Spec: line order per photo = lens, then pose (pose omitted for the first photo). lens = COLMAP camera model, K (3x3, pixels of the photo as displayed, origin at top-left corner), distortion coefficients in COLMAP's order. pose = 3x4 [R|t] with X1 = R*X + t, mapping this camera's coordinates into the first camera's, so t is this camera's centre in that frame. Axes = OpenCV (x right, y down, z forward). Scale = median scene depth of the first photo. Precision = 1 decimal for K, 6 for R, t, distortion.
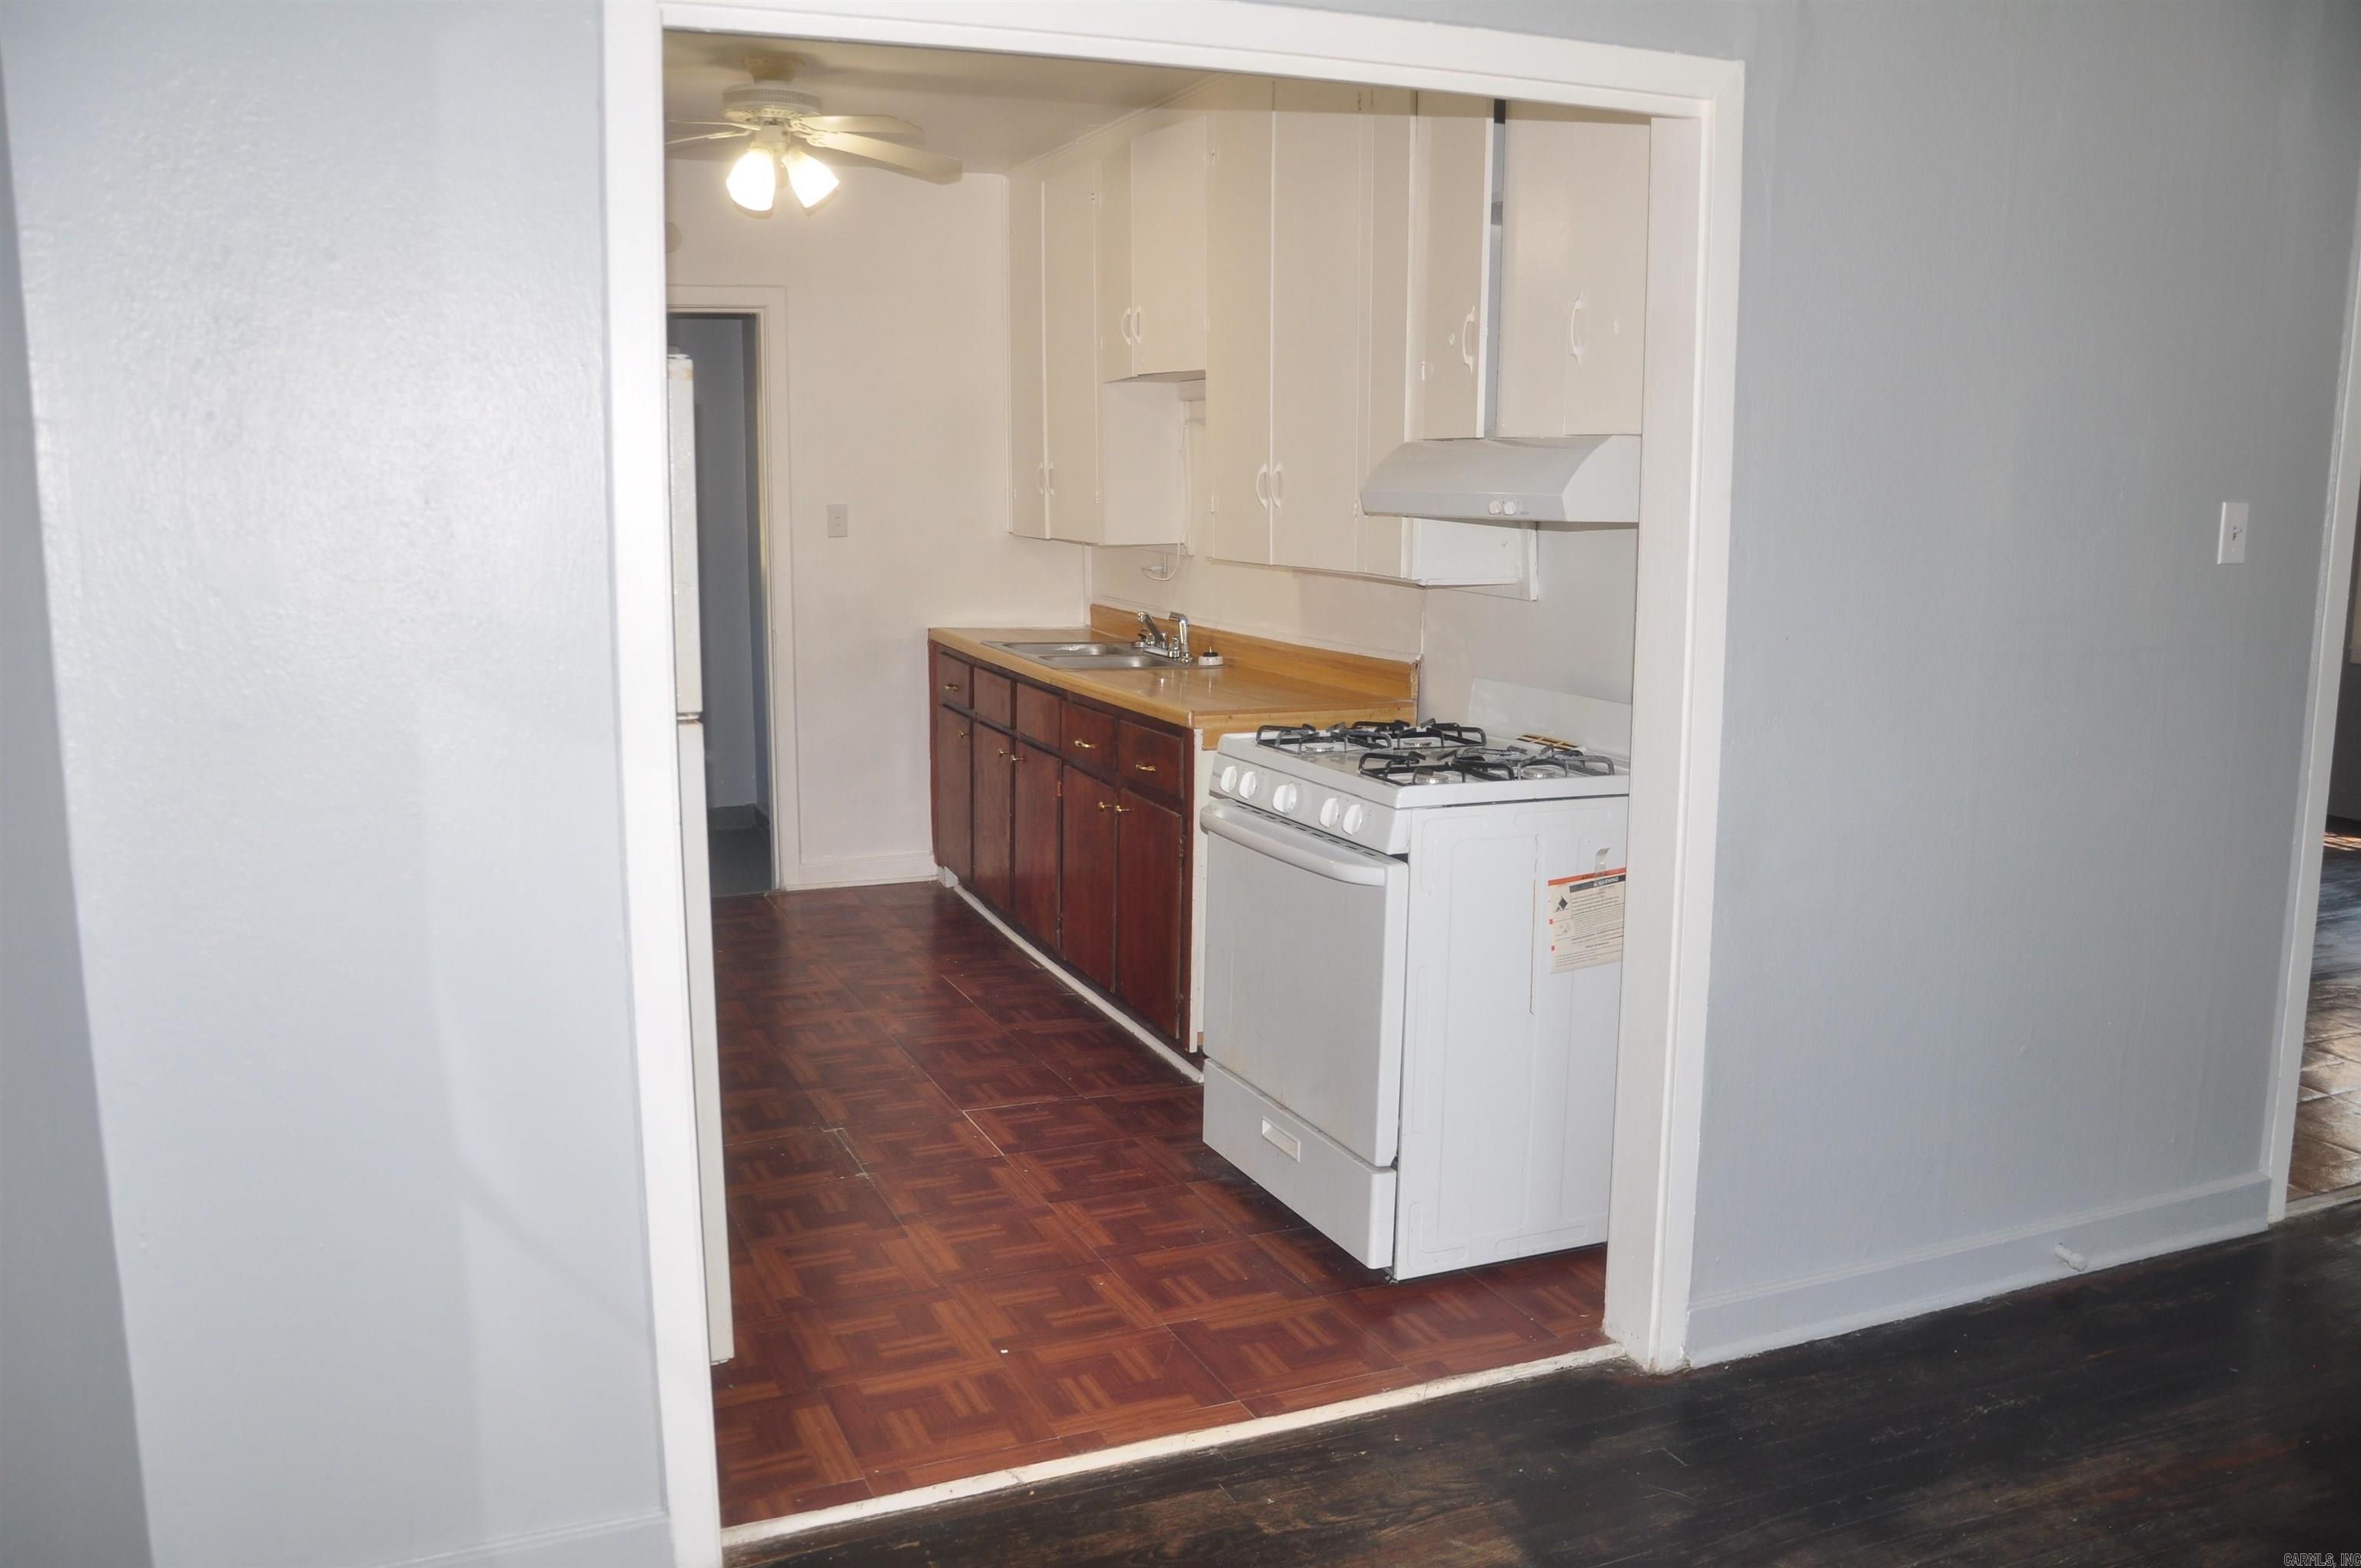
lens RADIAL K [[1871.1, 0, 1121.0], [0, 1871.1, 792.7], [0, 0, 1]] dist [-0.149748, 0.138675]
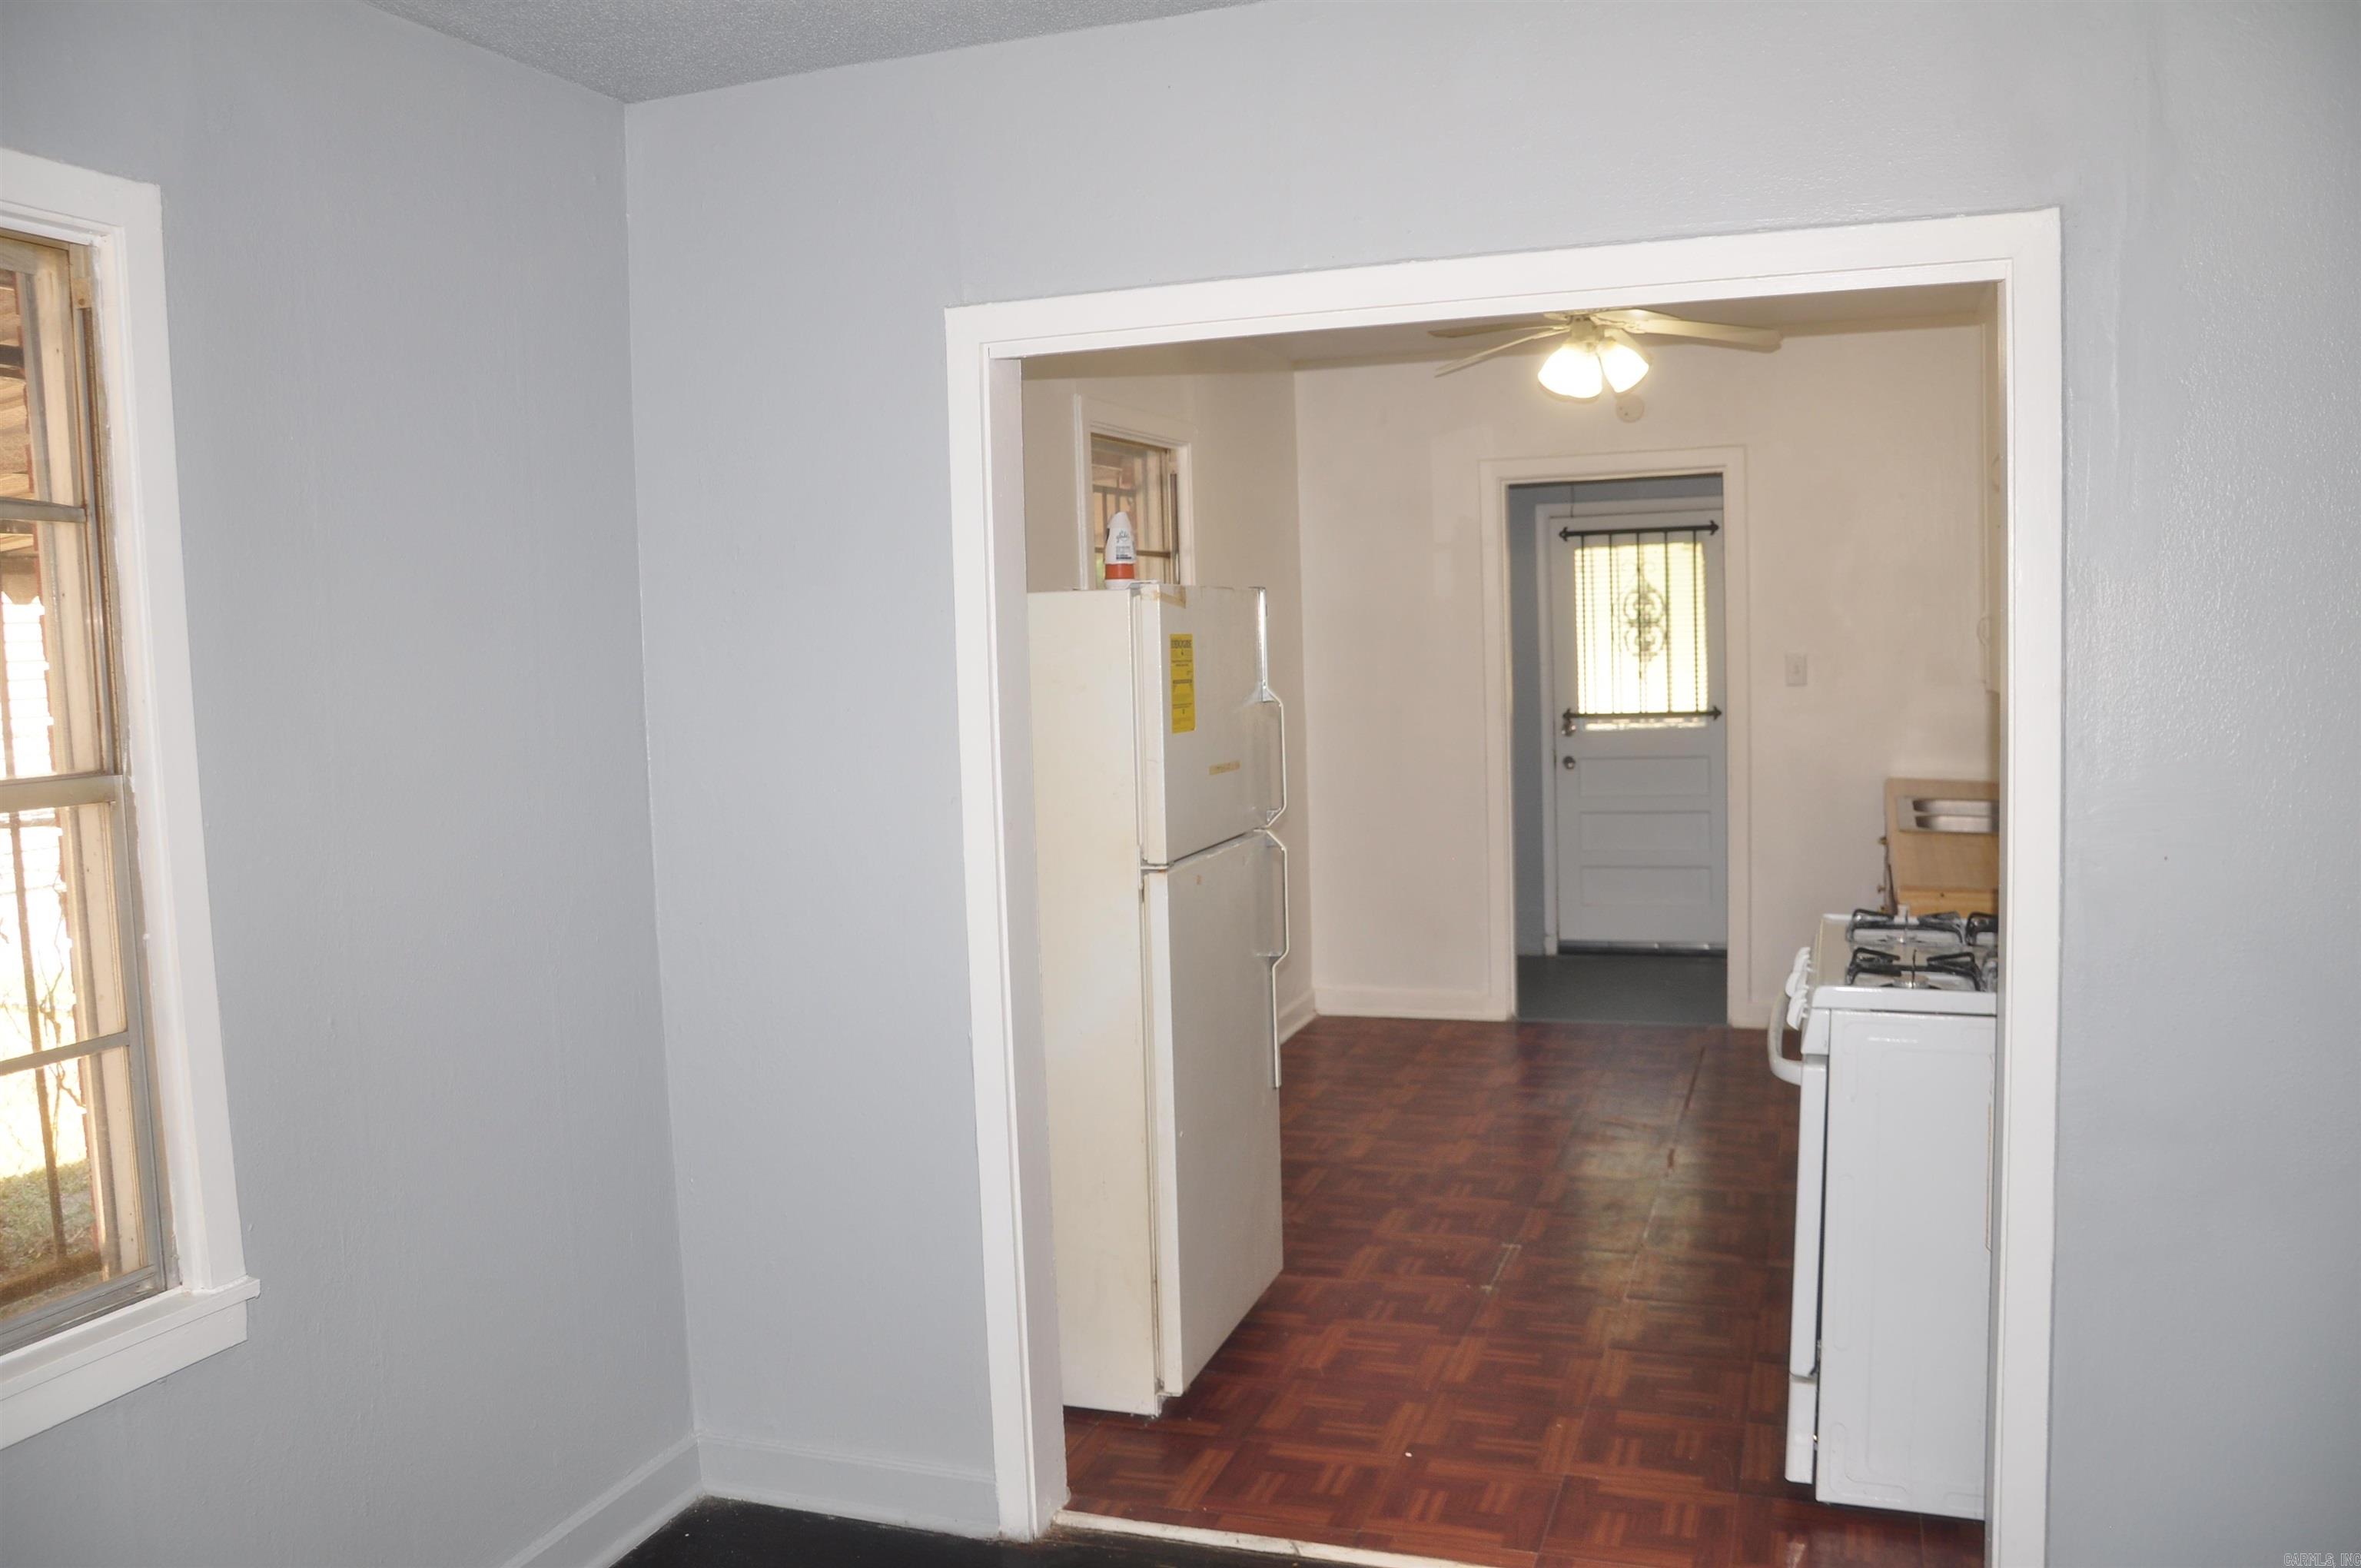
lens RADIAL K [[1855.8, 0, 1180.5], [0, 1855.8, 784.0], [0, 0, 1]] dist [-0.158018, 0.128207]
pose [[0.749941, 0.043226, -0.660091, 0.294190], [-0.085457, 0.995832, -0.031878, -0.027249], [0.655962, 0.080316, 0.750509, 0.036572]]
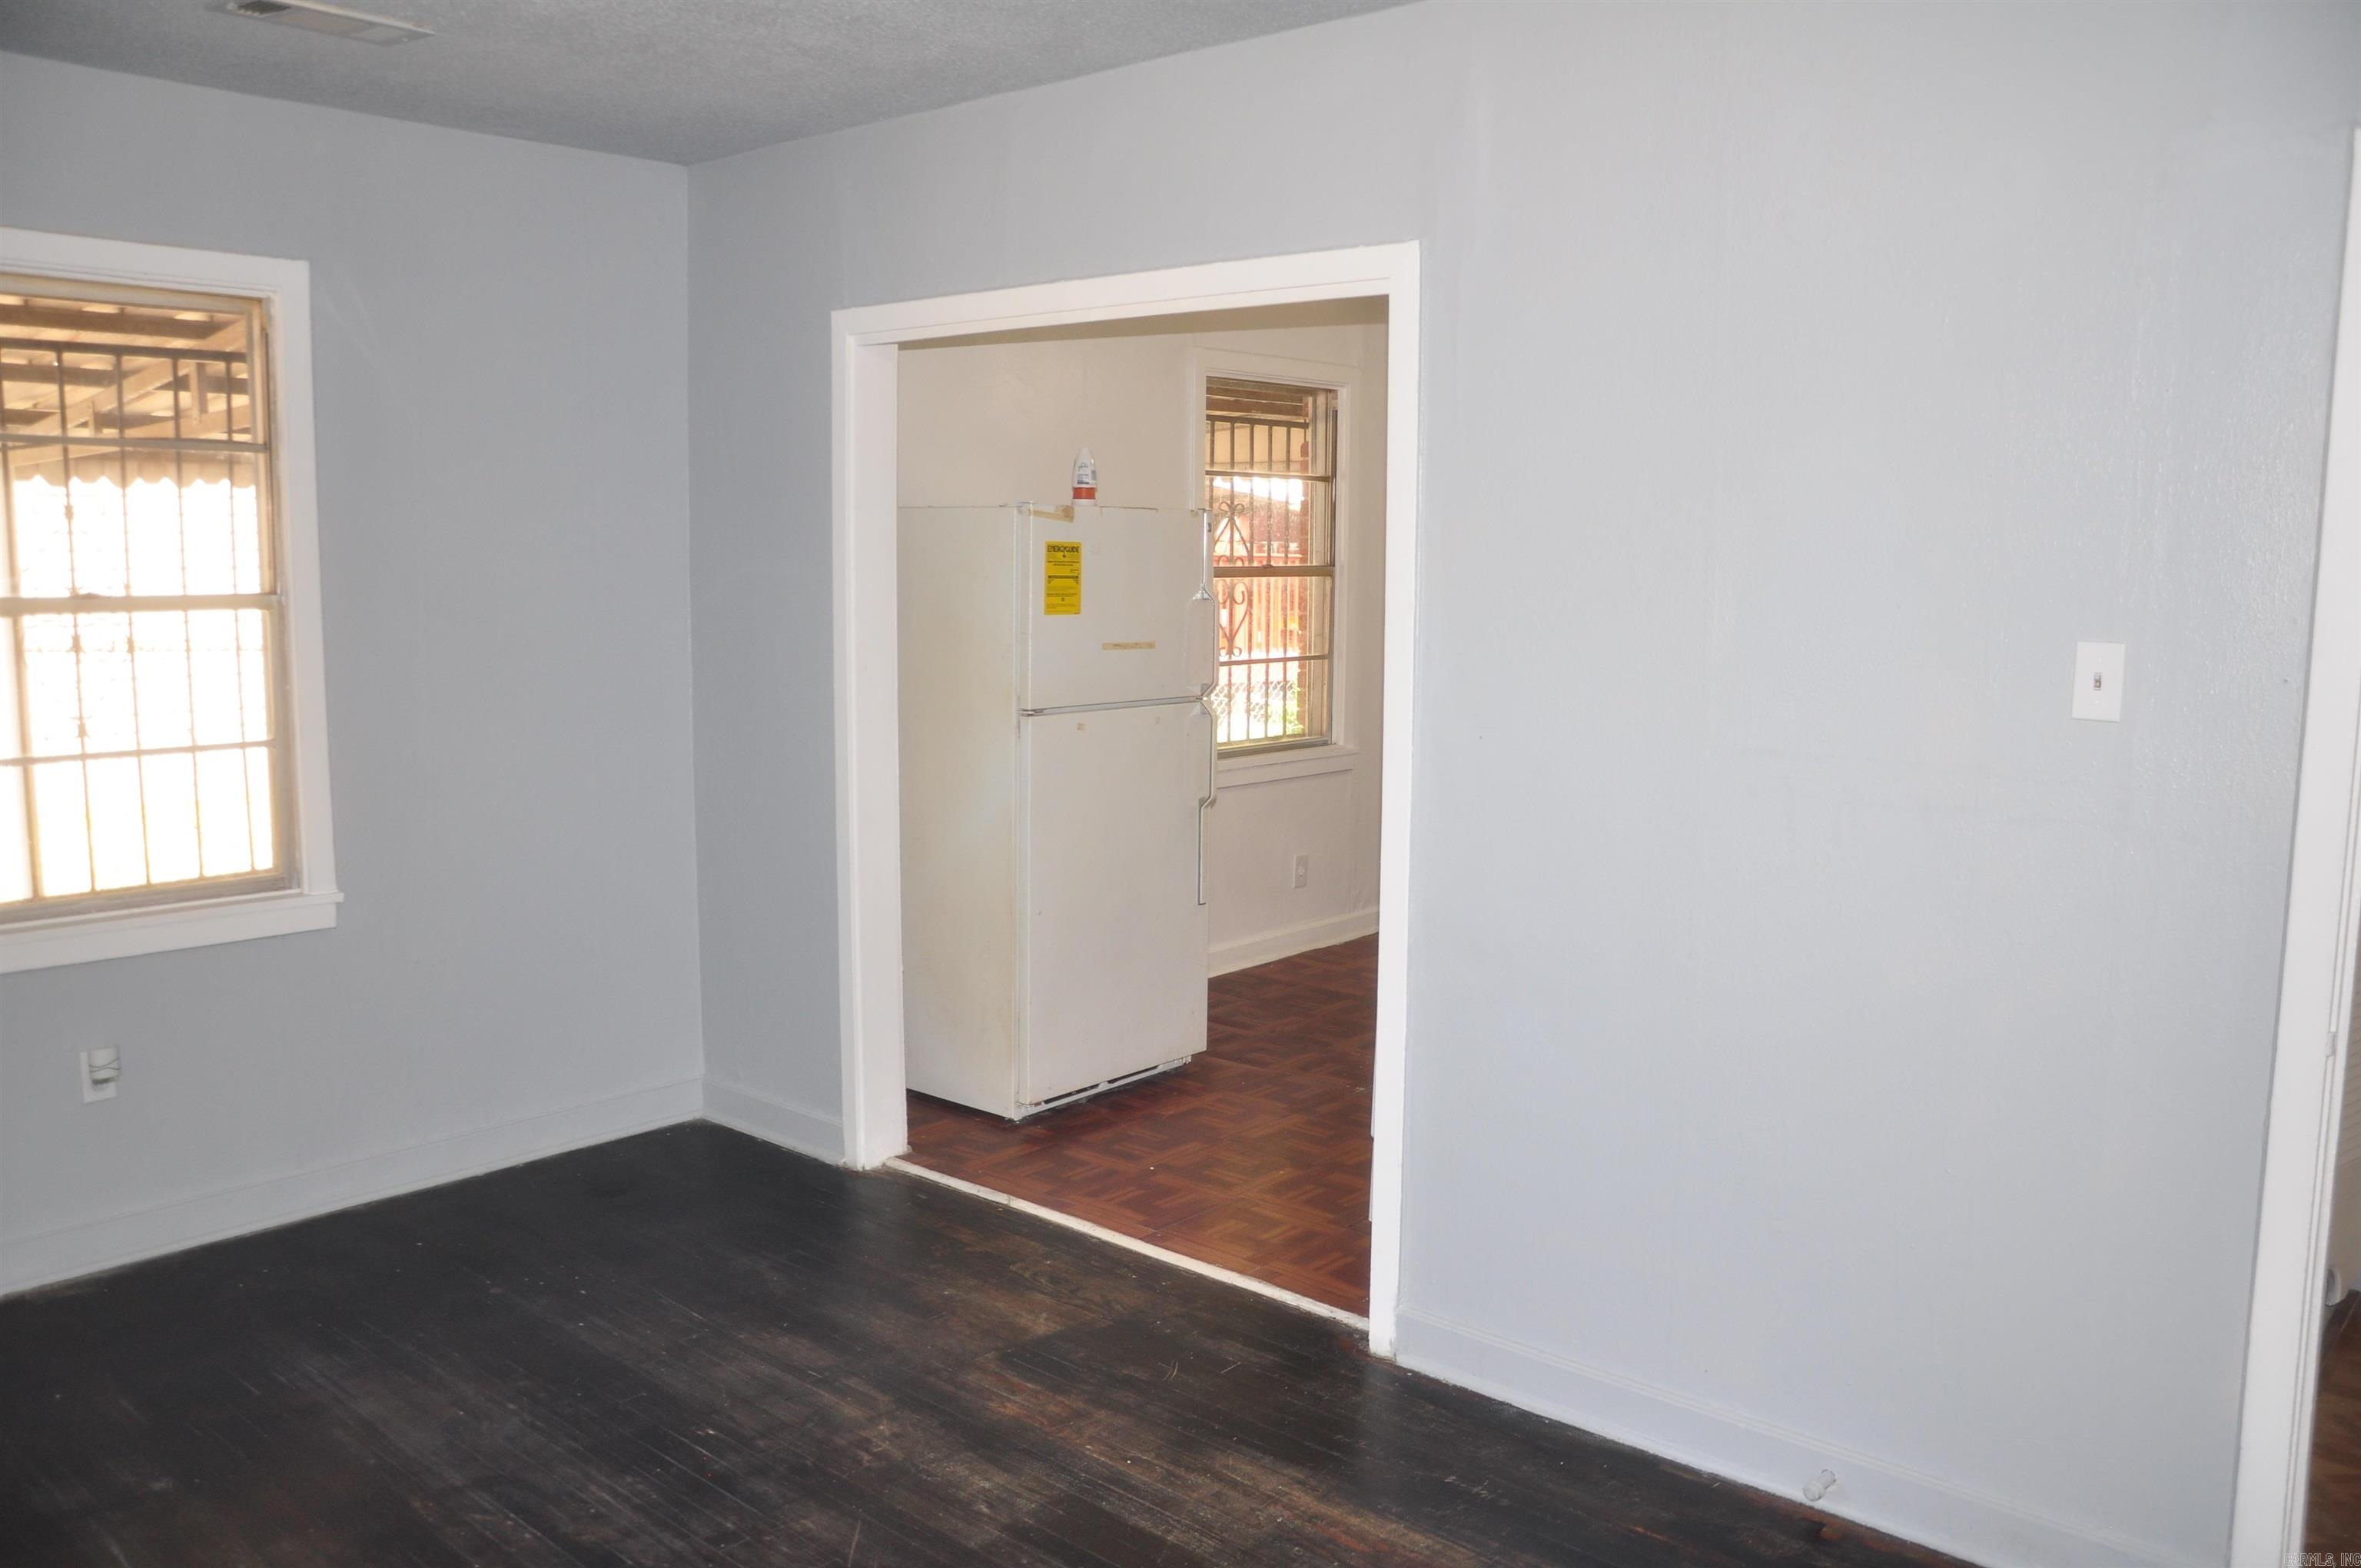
lens RADIAL K [[1875.2, 0, 1180.5], [0, 1875.2, 784.0], [0, 0, 1]] dist [-0.106067, -0.002148]
pose [[0.455628, 0.127657, -0.880970, 0.665880], [-0.159906, 0.985303, 0.060073, -0.048635], [0.875690, 0.113502, 0.469344, 0.162587]]
